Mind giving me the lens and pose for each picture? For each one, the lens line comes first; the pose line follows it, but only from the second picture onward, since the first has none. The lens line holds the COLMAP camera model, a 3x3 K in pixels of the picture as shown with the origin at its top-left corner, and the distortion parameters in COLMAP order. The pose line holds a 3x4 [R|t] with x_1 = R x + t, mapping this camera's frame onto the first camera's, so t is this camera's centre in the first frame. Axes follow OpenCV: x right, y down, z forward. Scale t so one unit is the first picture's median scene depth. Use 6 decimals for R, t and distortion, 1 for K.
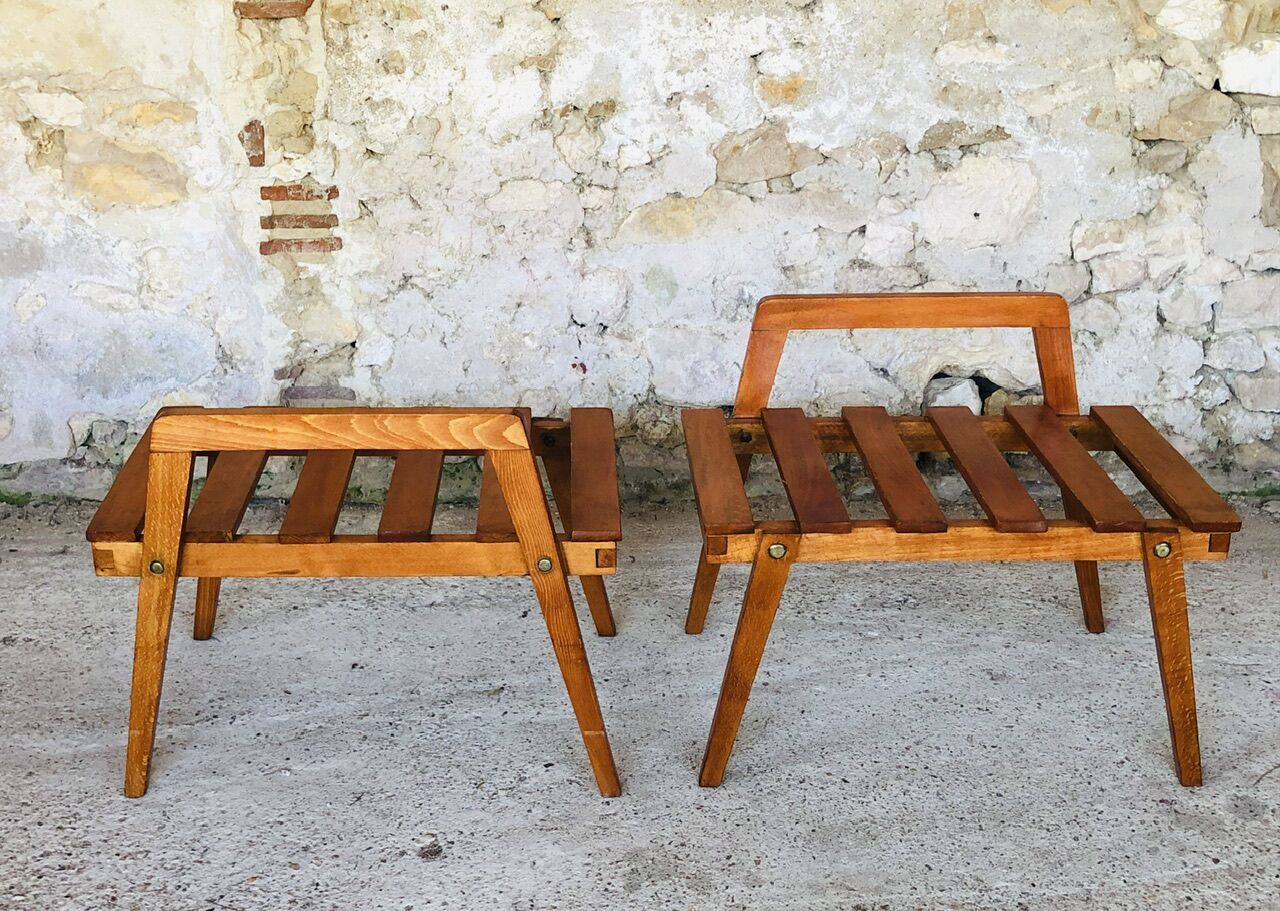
lens RADIAL K [[1543.4, 0, 617.0], [0, 1543.4, 431.2], [0, 0, 1]] dist [0.031444, 0.000000]
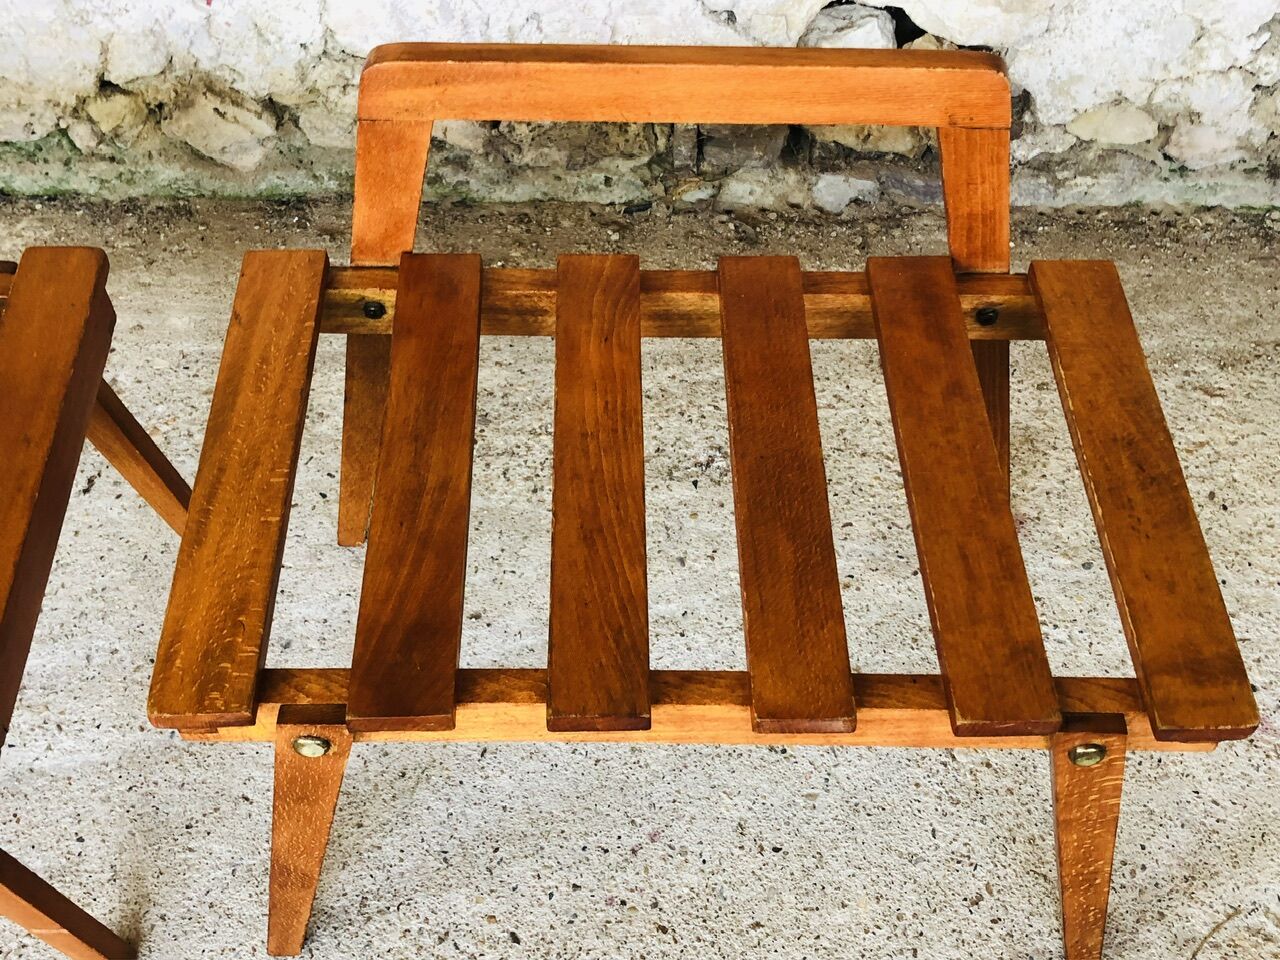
lens RADIAL K [[1449.8, 0, 659.9], [0, 1449.8, 495.2], [0, 0, 1]] dist [0.013776, 0.000000]
pose [[0.999759, 0.015847, 0.015221, 0.153000], [-0.021325, 0.866763, 0.498264, -0.164751], [-0.005297, -0.498469, 0.866892, 0.471356]]
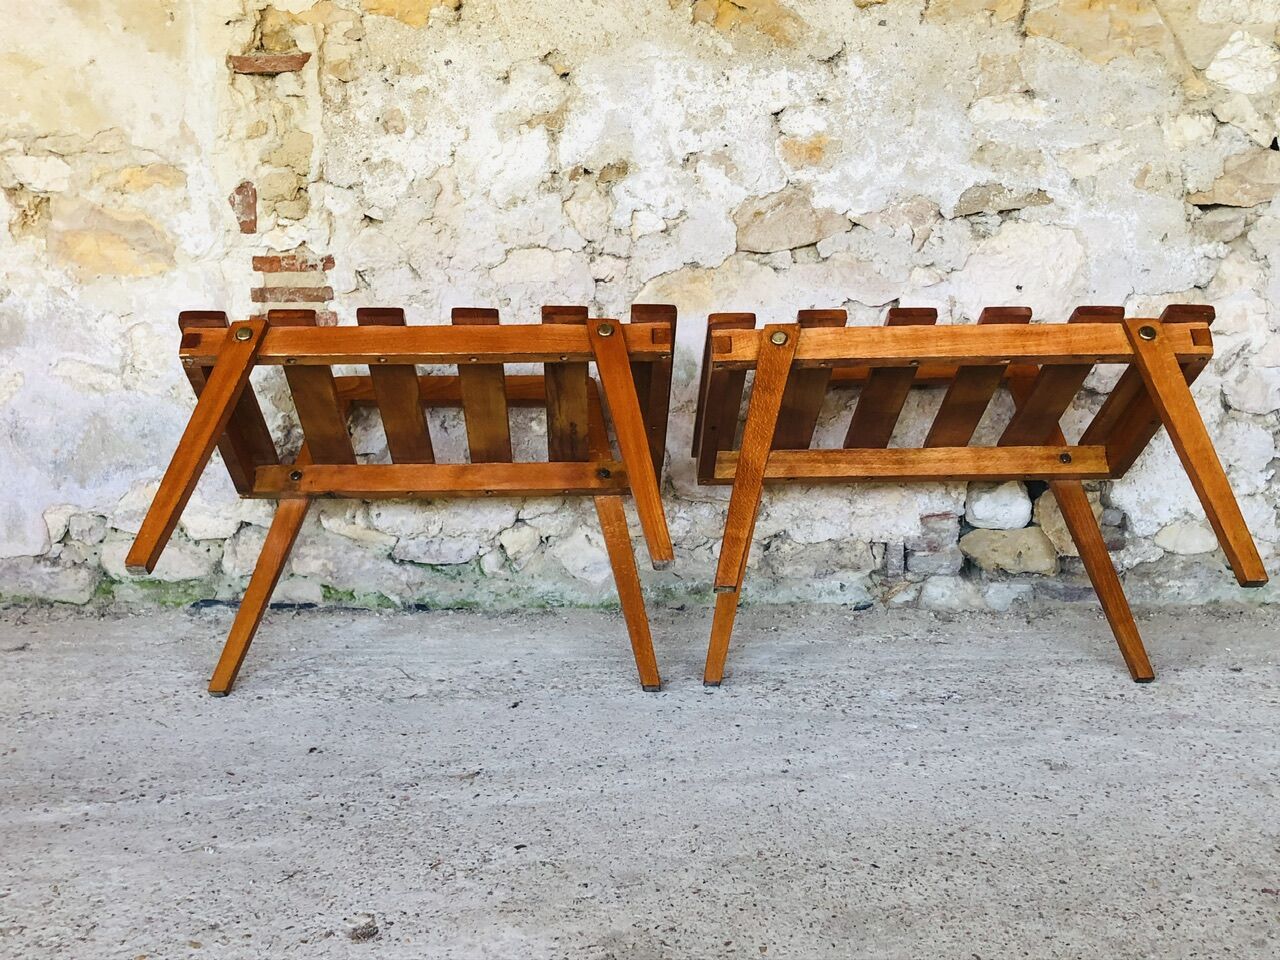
lens RADIAL K [[1449.8, 0, 642.1], [0, 1449.8, 488.8], [0, 0, 1]] dist [0.013776, 0.000000]
pose [[0.999444, 0.005287, -0.032909, 0.037785], [-0.010055, 0.989163, -0.146479, 0.112209], [0.031778, 0.146729, 0.988666, 0.158149]]
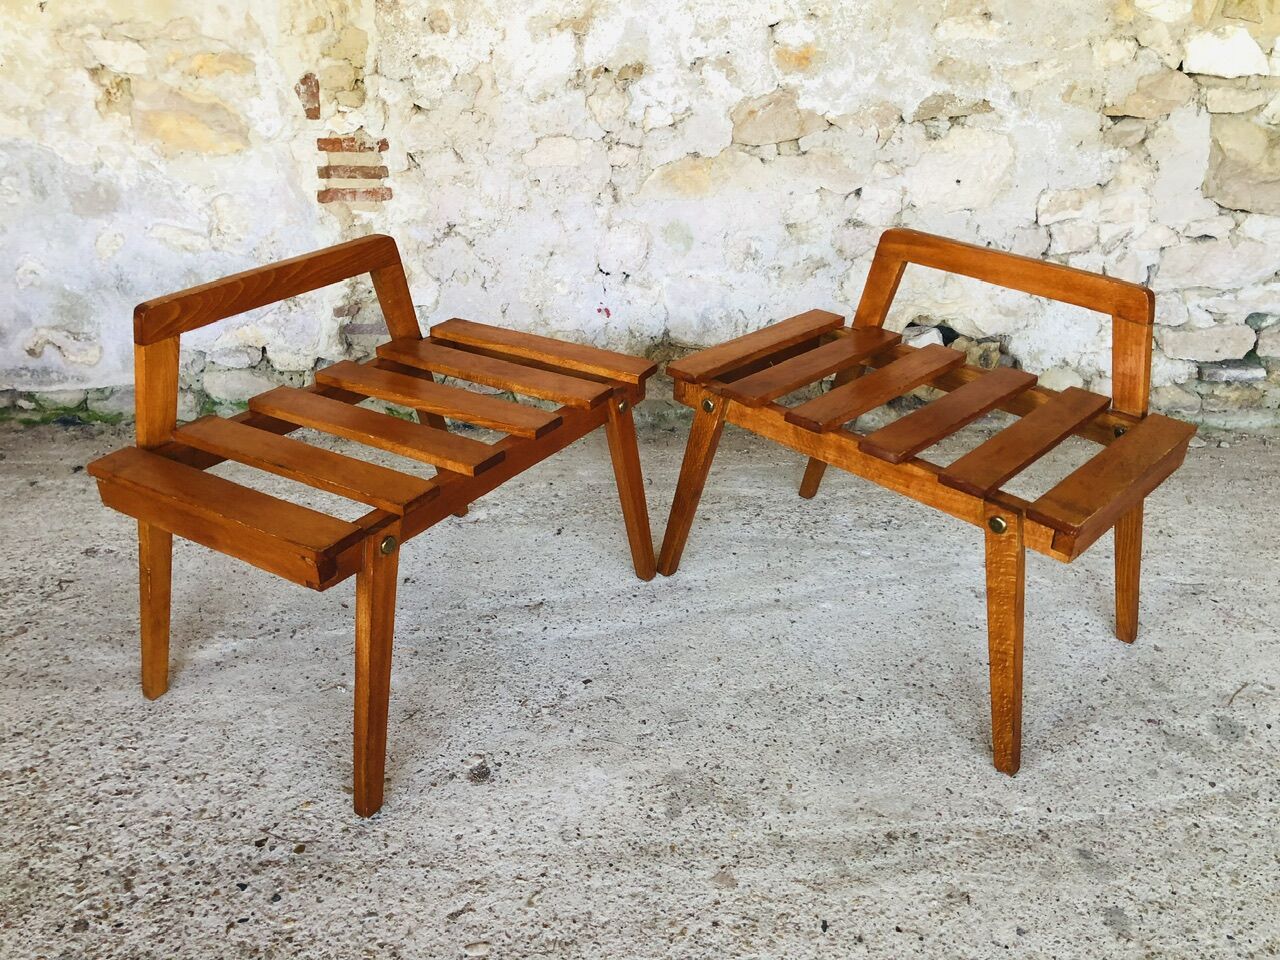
lens RADIAL K [[1043.7, 0, 642.6], [0, 1043.7, 480.3], [0, 0, 1]] dist [-0.009257, 0.026318]
pose [[0.998764, 0.010917, 0.048491, -0.034205], [-0.016541, 0.992977, 0.117143, -0.008316], [-0.046872, -0.117800, 0.991931, 0.235316]]
